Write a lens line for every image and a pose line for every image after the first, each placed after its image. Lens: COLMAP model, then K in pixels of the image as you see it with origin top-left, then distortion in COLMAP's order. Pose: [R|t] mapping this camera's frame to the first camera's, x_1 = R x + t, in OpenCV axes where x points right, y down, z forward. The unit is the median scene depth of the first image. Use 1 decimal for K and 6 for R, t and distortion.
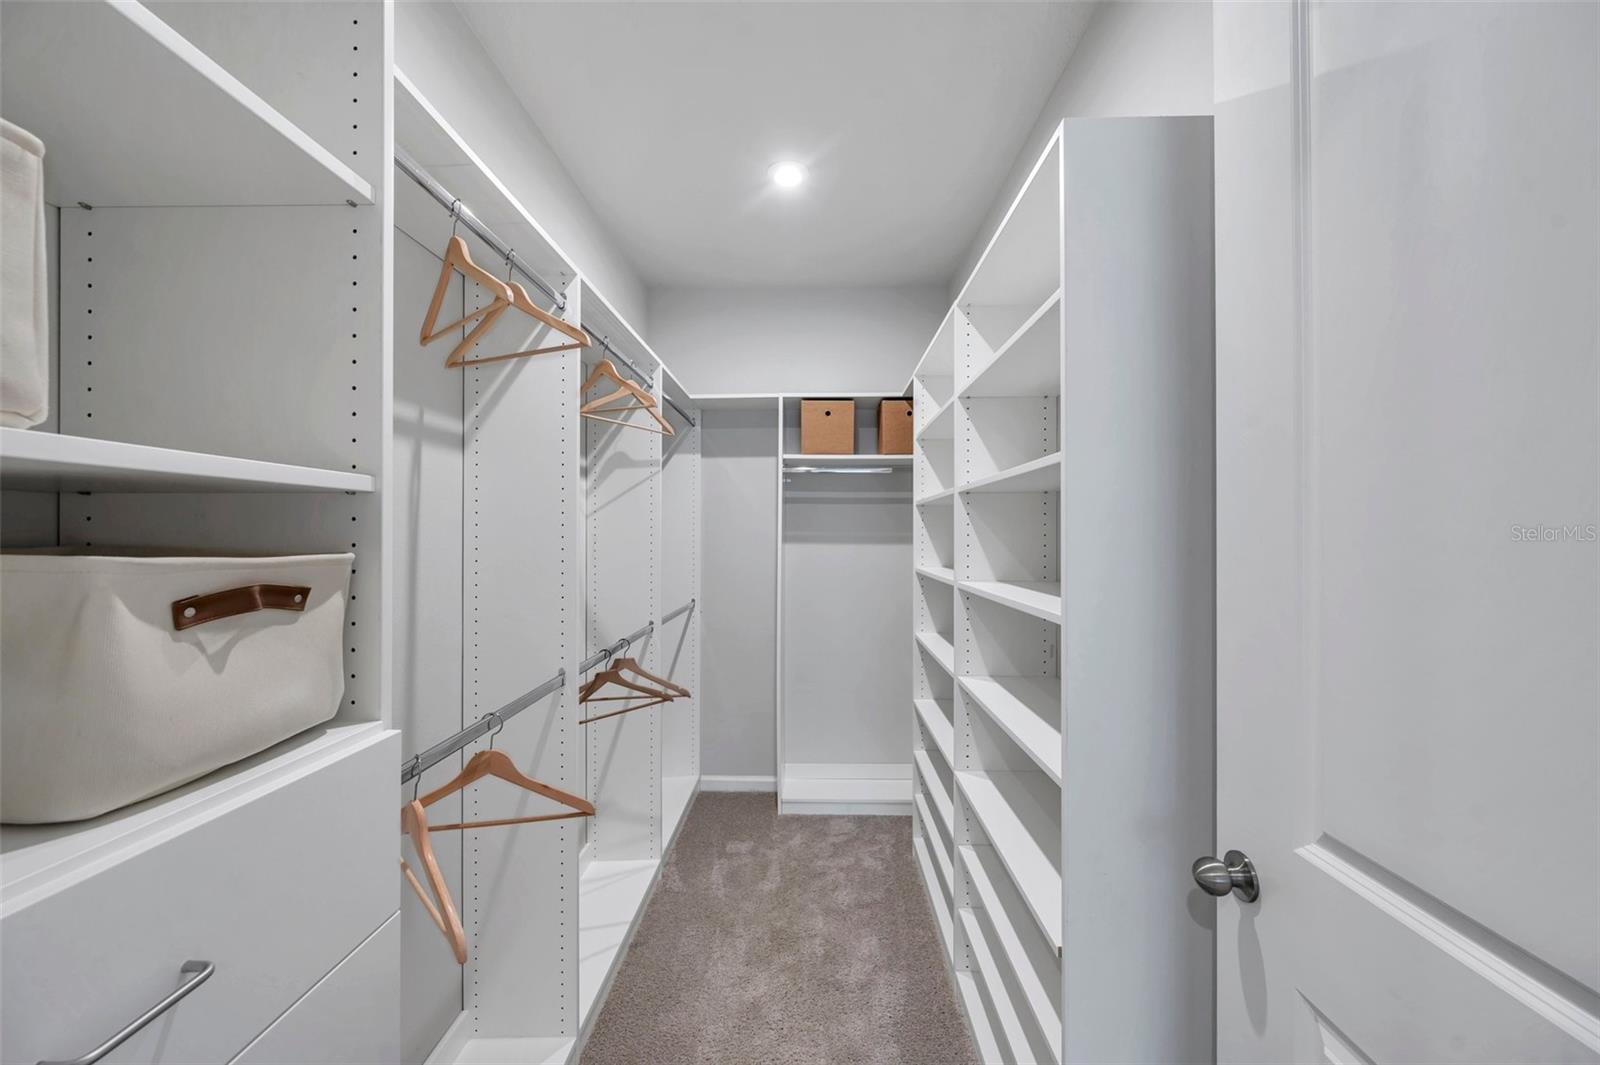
lens RADIAL K [[634.2, 0, 797.0], [0, 634.2, 529.1], [0, 0, 1]] dist [-0.001583, -0.000063]
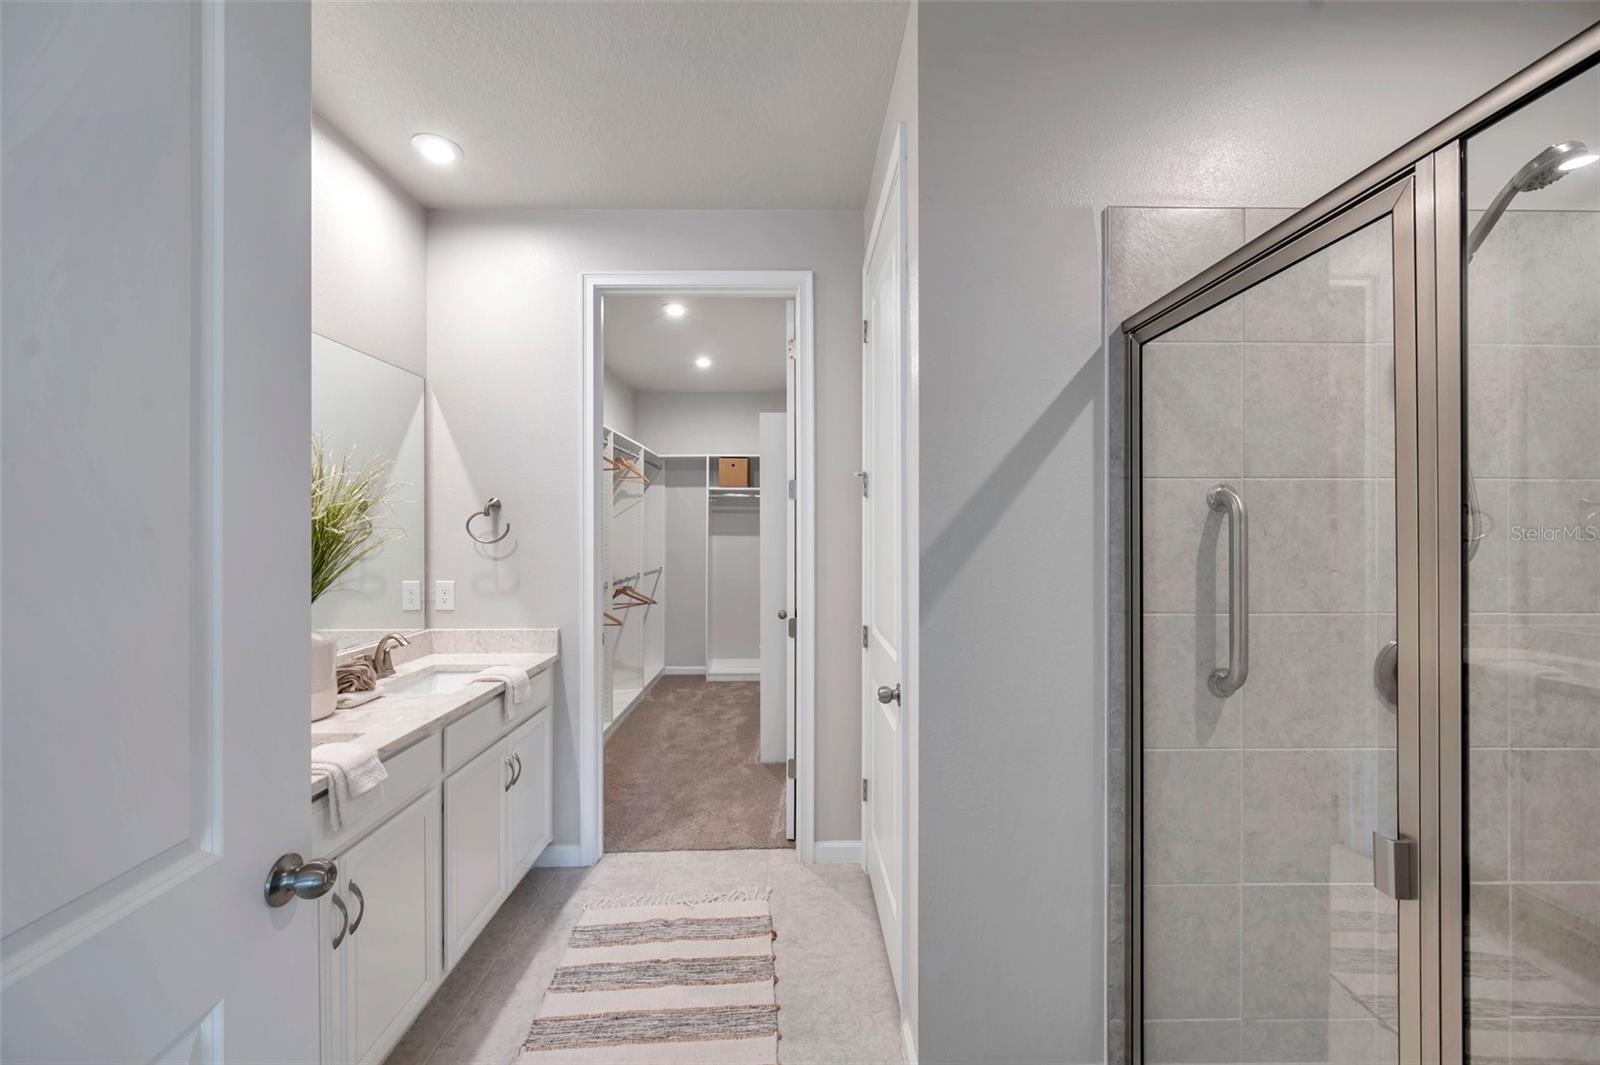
lens RADIAL K [[634.2, 0, 797.0], [0, 634.2, 529.1], [0, 0, 1]] dist [-0.001583, -0.000063]
pose [[0.999382, 0.000733, 0.035150, 0.171508], [-0.001120, 0.999939, 0.010995, -0.016132], [-0.035140, -0.011027, 0.999322, -0.871587]]
